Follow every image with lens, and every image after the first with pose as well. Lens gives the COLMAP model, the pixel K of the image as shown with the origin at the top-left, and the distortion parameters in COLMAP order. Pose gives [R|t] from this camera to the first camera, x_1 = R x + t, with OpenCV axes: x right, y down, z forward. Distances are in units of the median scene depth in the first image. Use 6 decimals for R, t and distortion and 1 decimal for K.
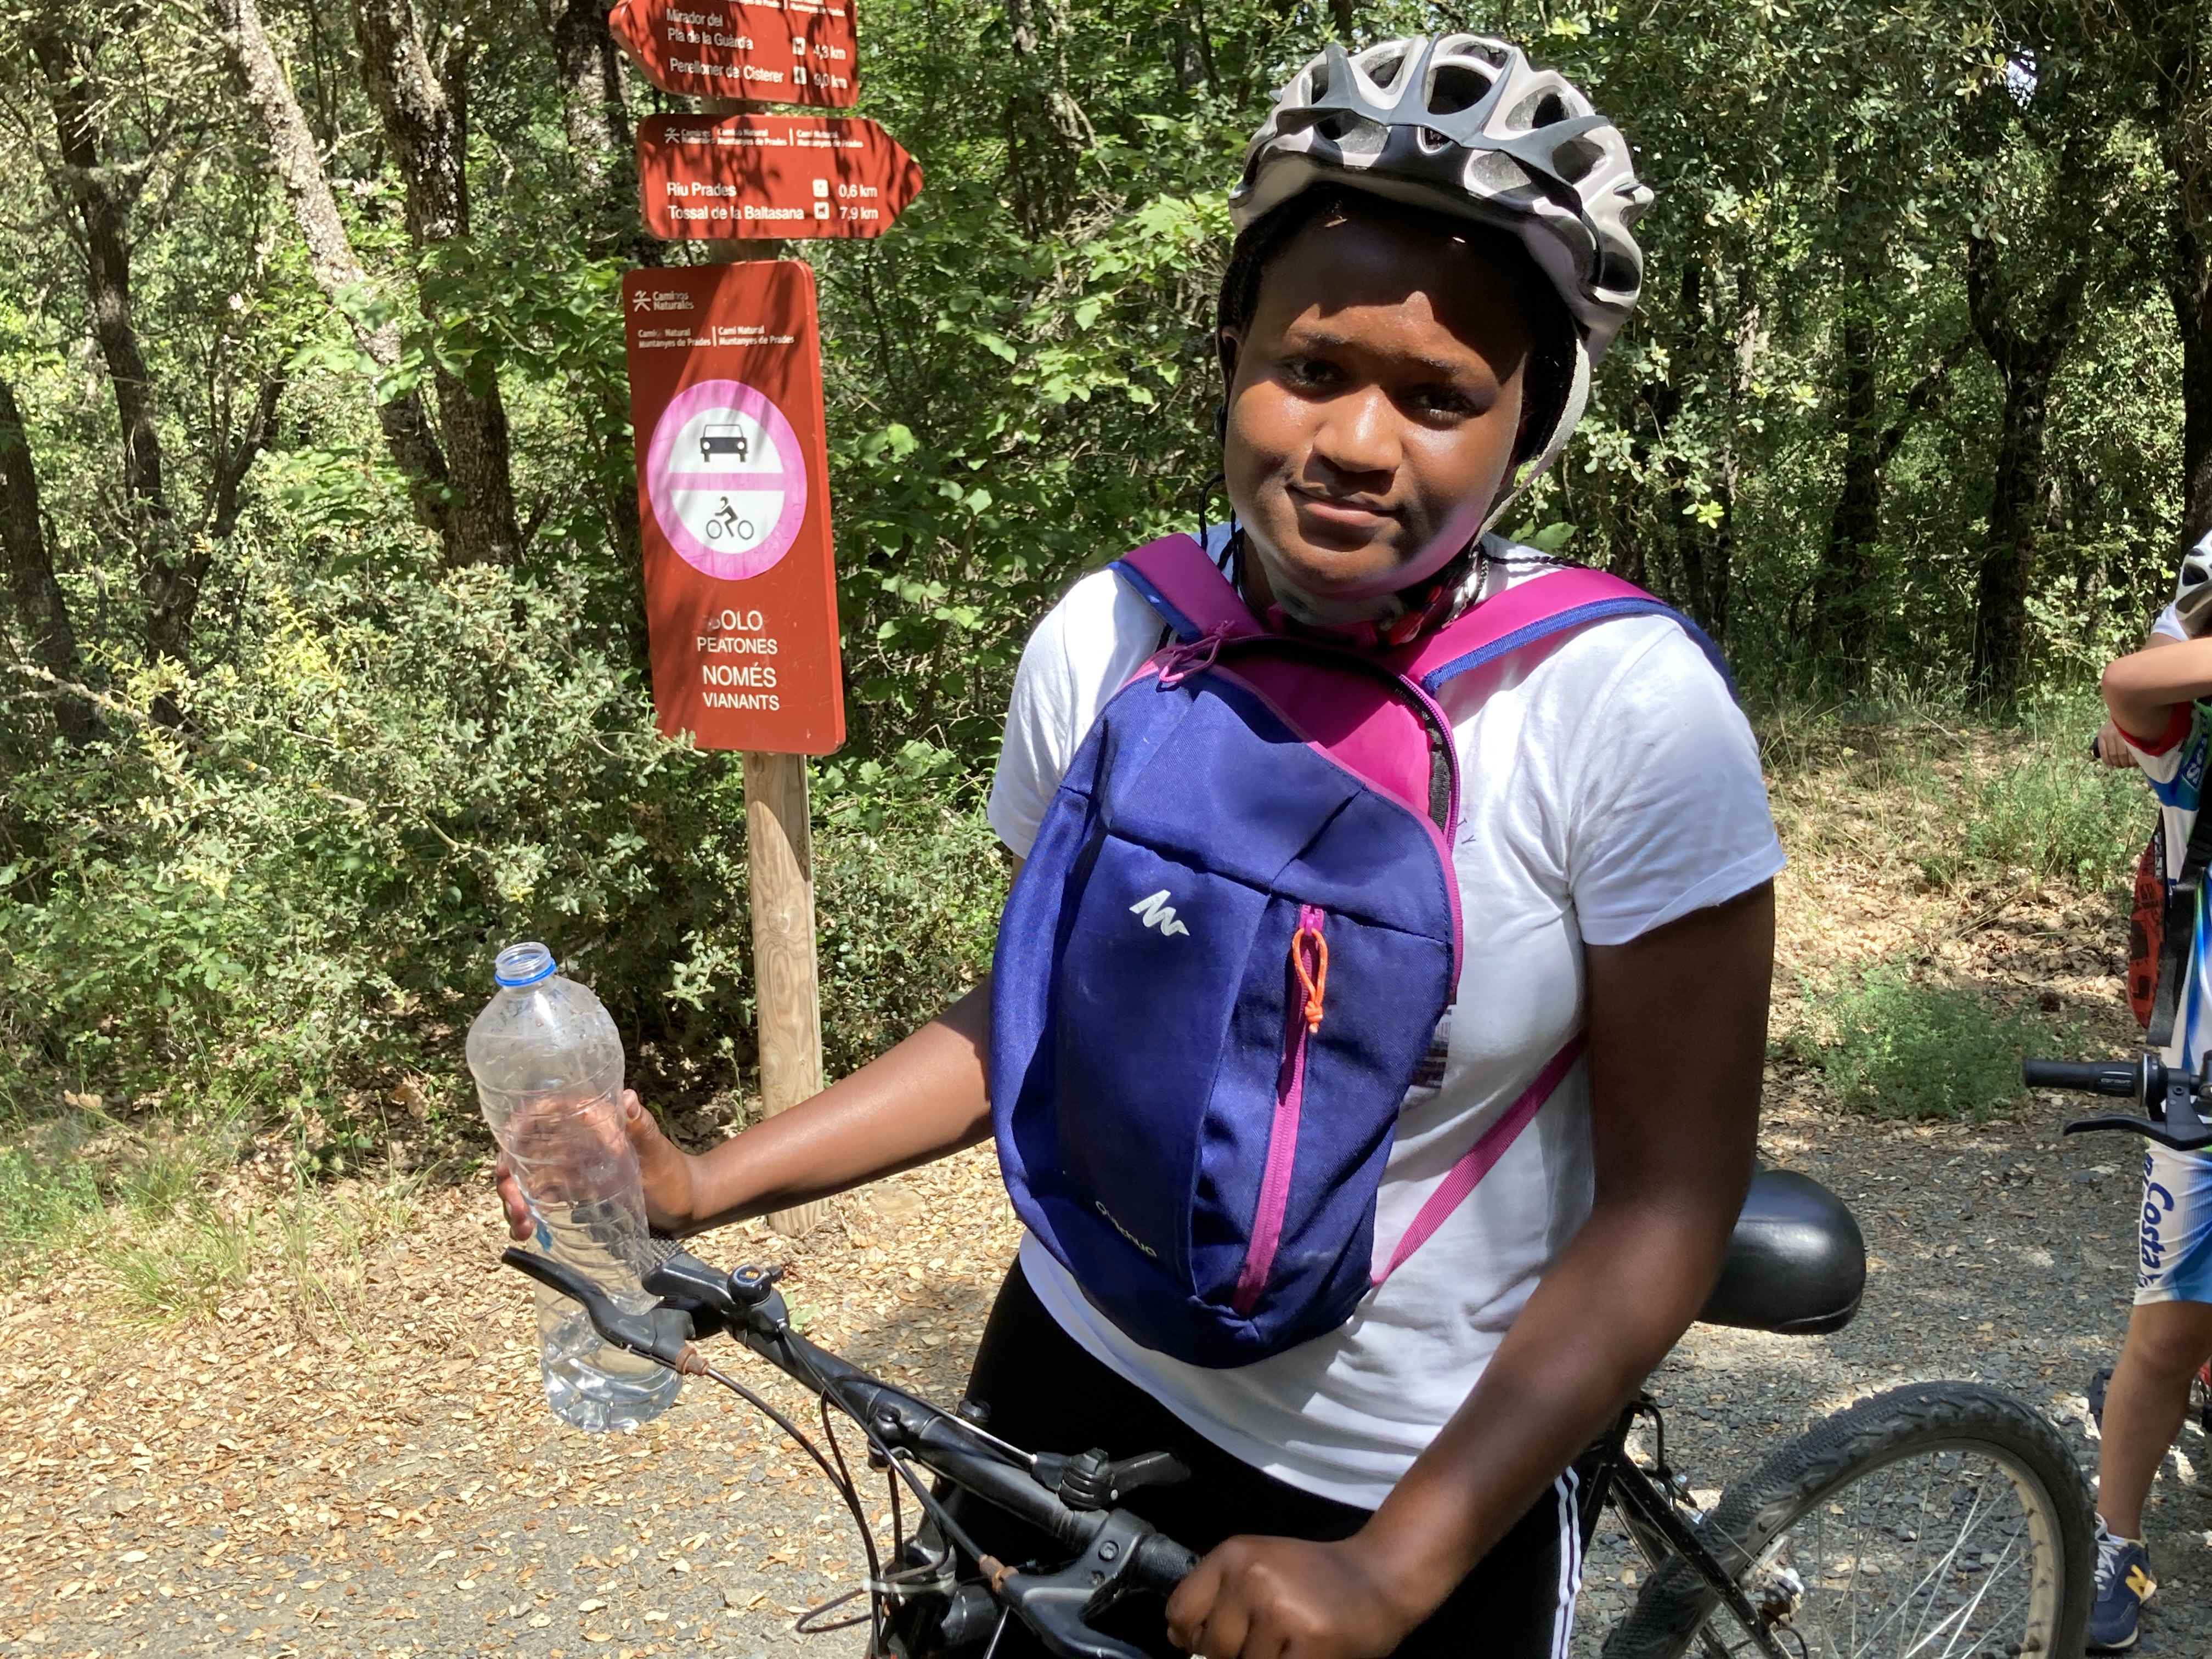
lens RADIAL K [[2518.9, 0, 1057.5], [0, 2518.9, 930.9], [0, 0, 1]] dist [0.006645, 0.000000]
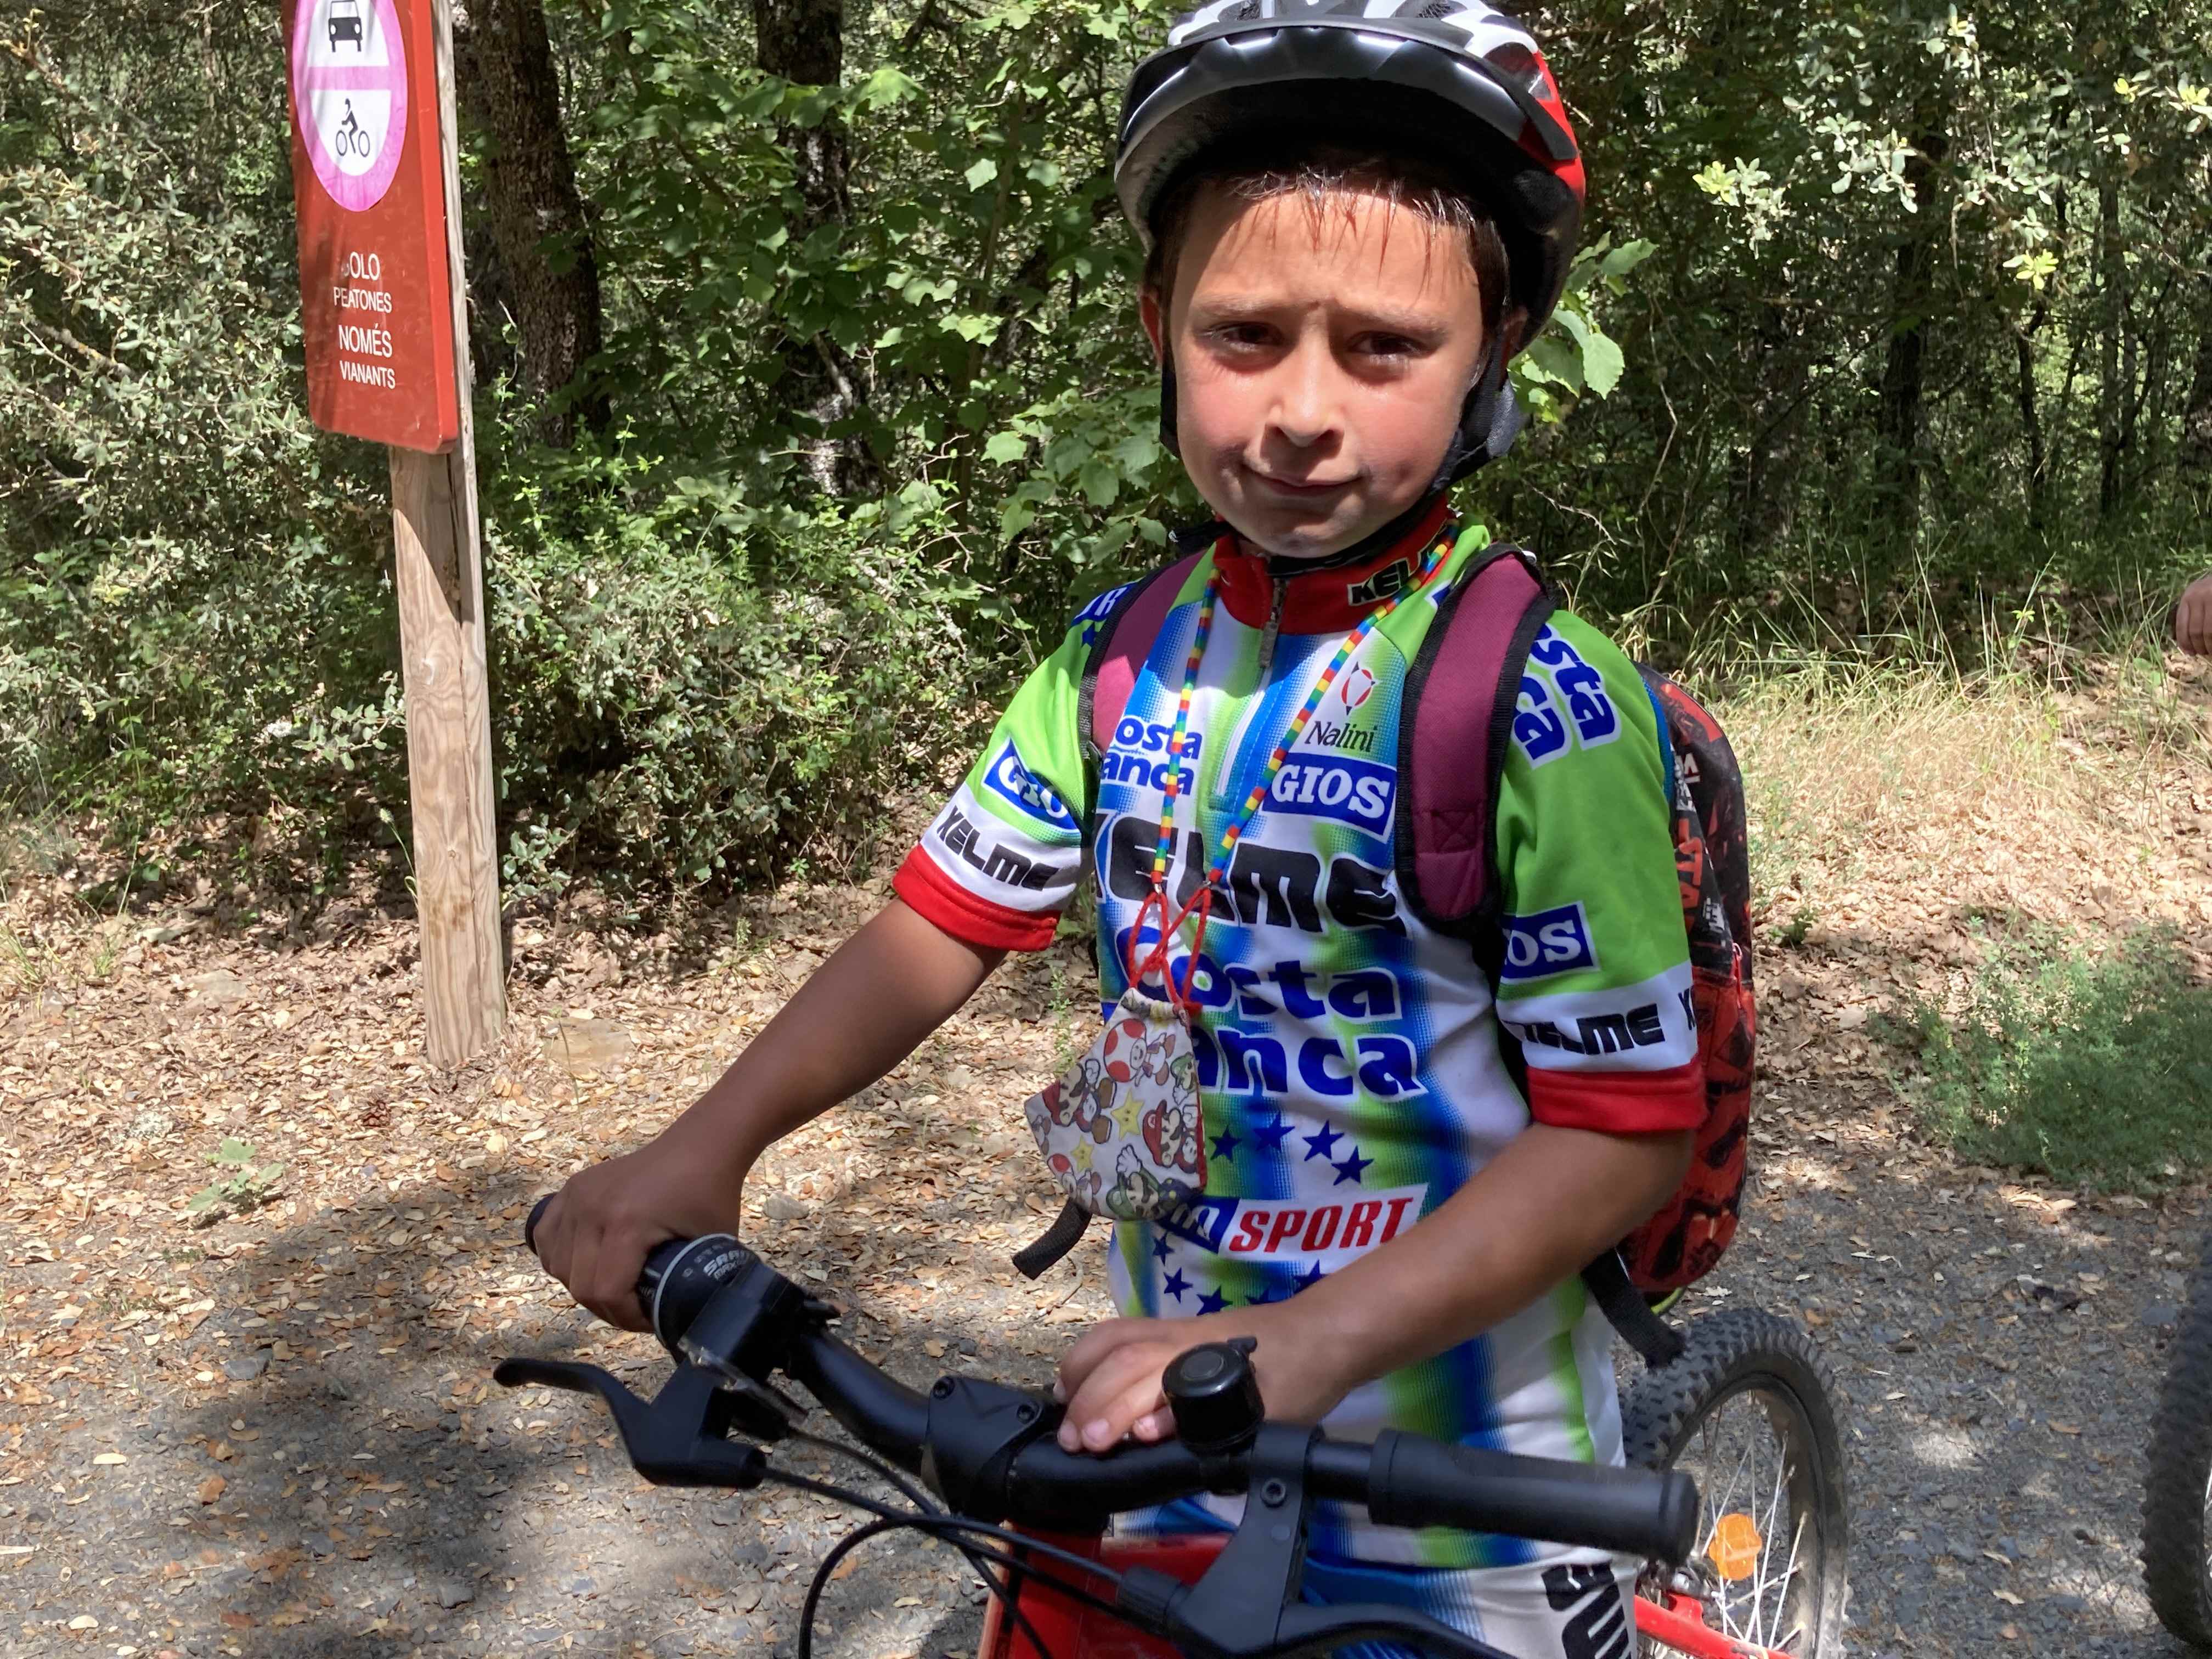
lens RADIAL K [[2518.9, 0, 1110.0], [0, 2518.9, 845.3], [0, 0, 1]] dist [0.006645, 0.000000]
pose [[0.945436, 0.137079, -0.295569, 0.336331], [-0.122845, 0.990209, 0.066297, -0.027940], [0.301763, -0.026370, 0.953018, 0.335276]]
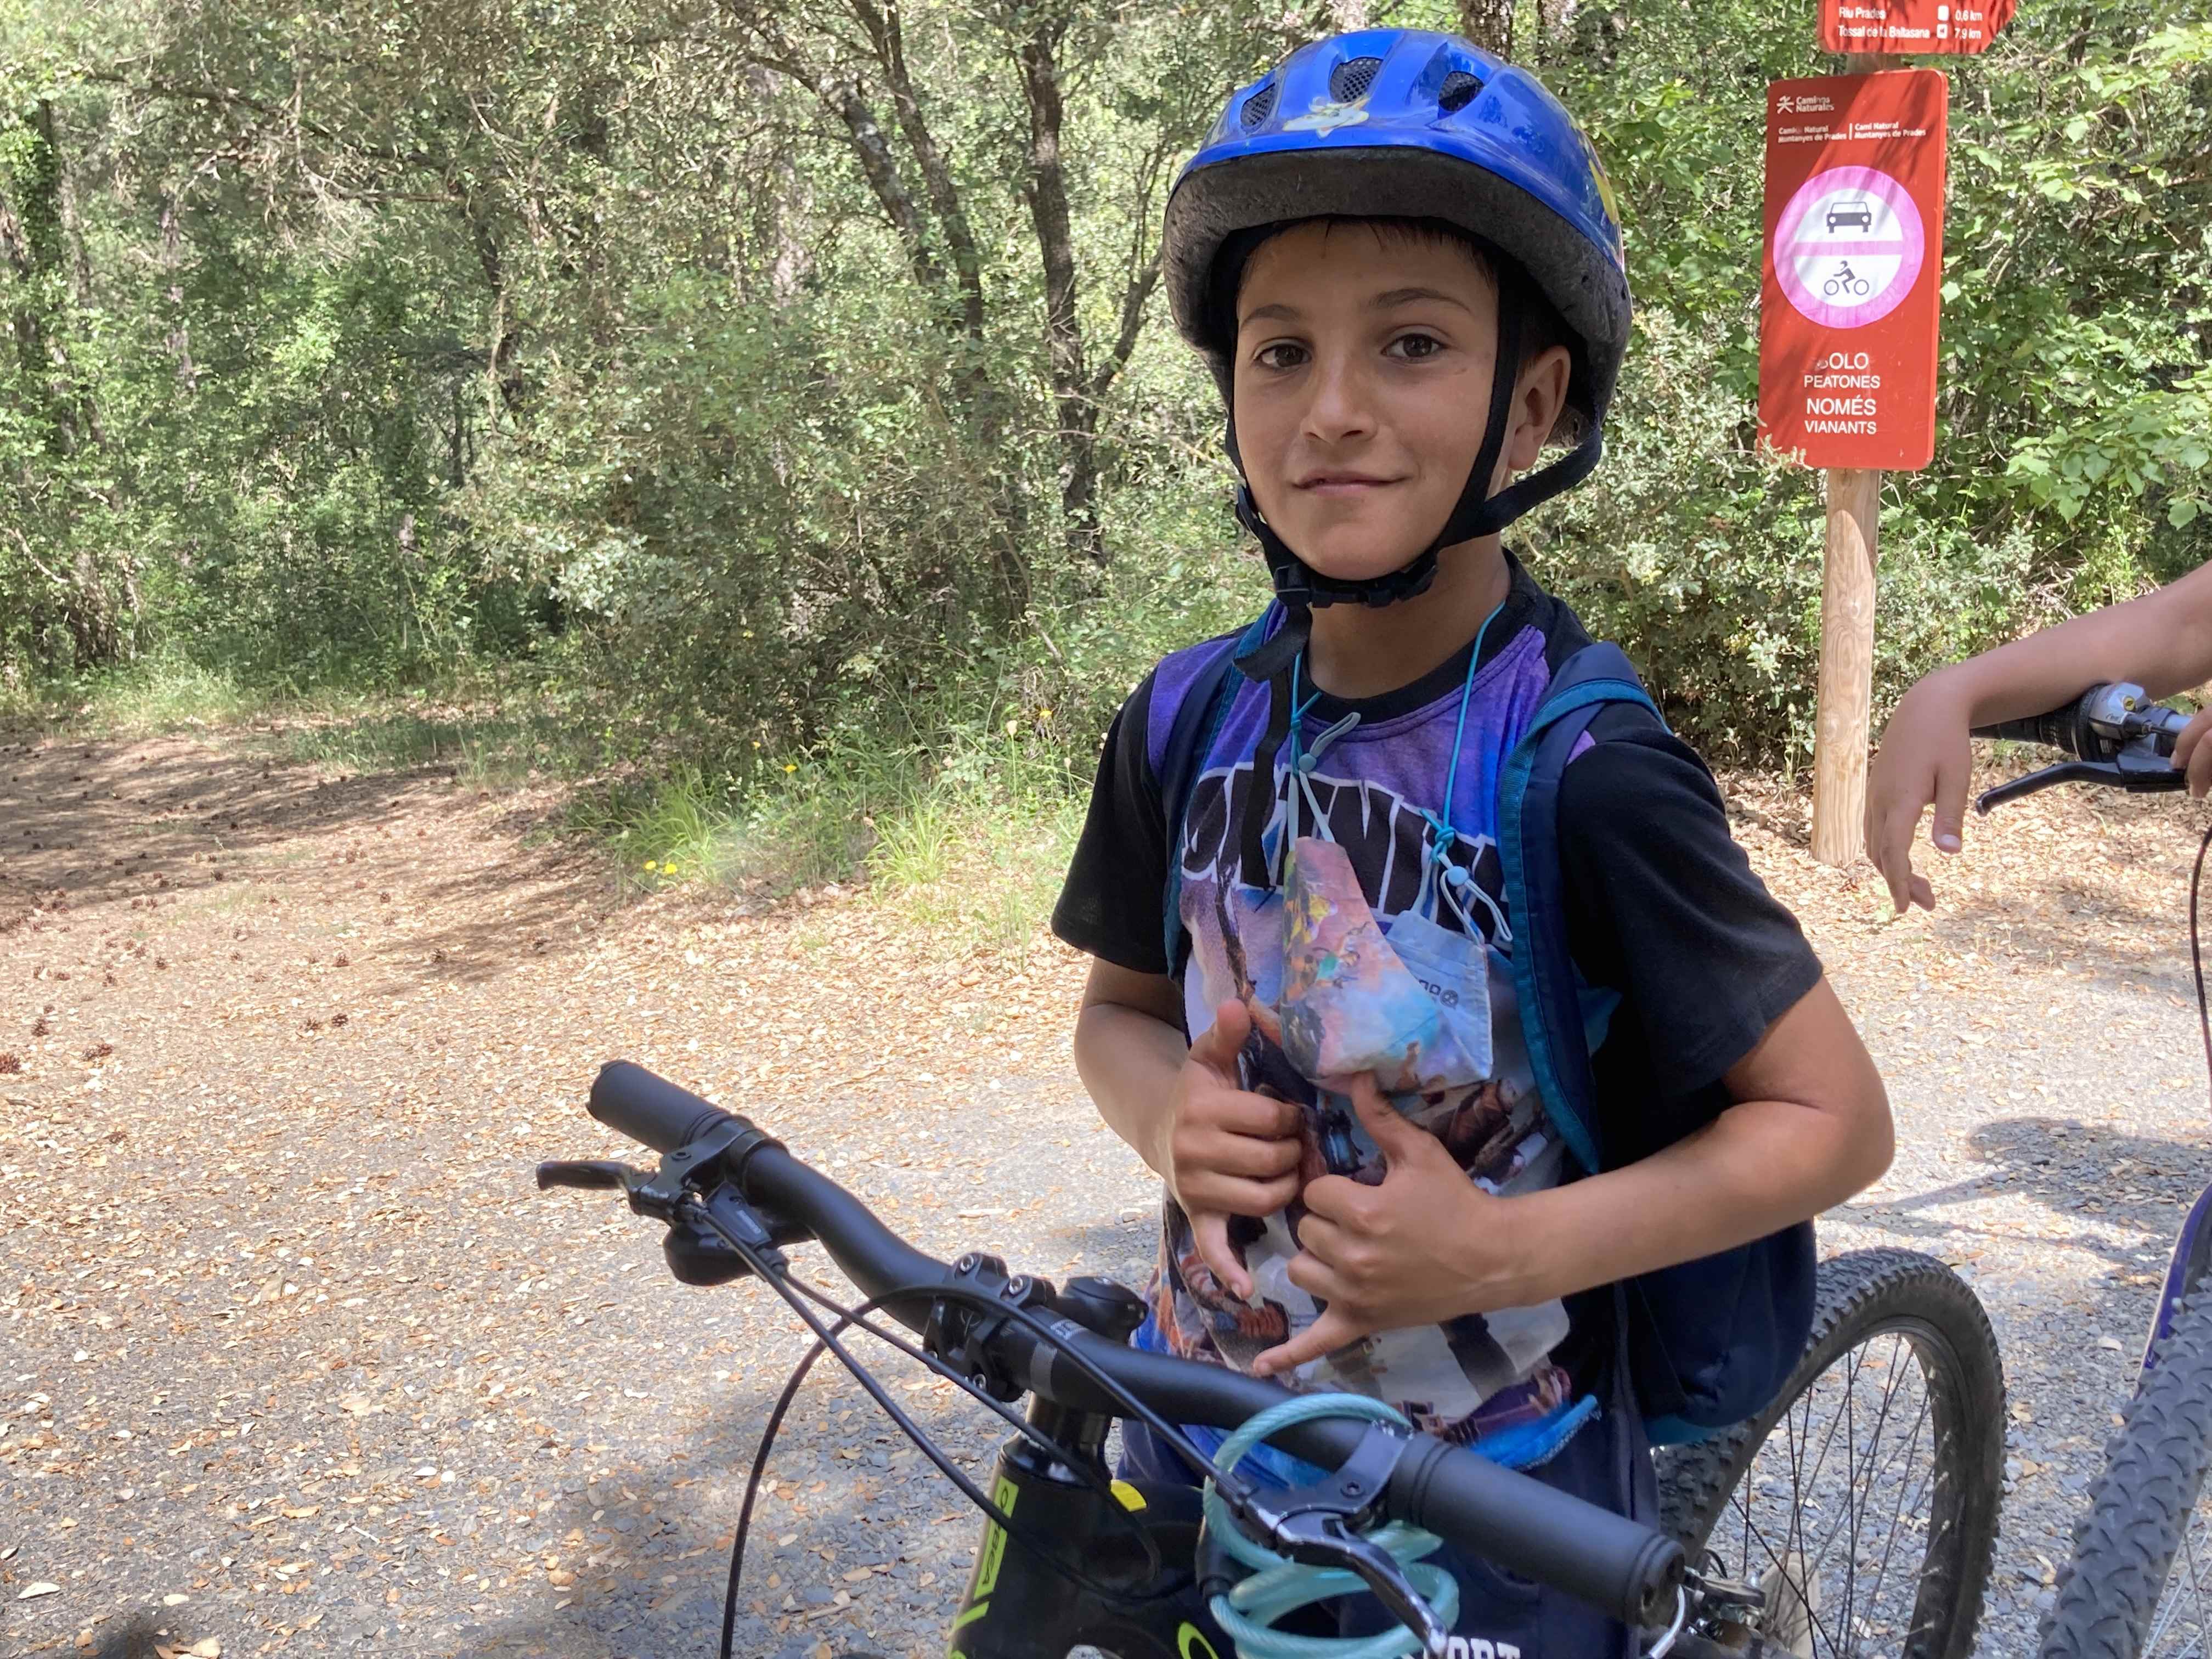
lens RADIAL K [[2518.9, 0, 1091.9], [0, 2518.9, 858.8], [0, 0, 1]] dist [0.006645, 0.000000]
pose [[0.983685, 0.051683, -0.172316, -0.265978], [-0.049936, 0.998648, 0.014458, 0.124050], [0.172831, -0.005618, 0.984936, -0.299478]]
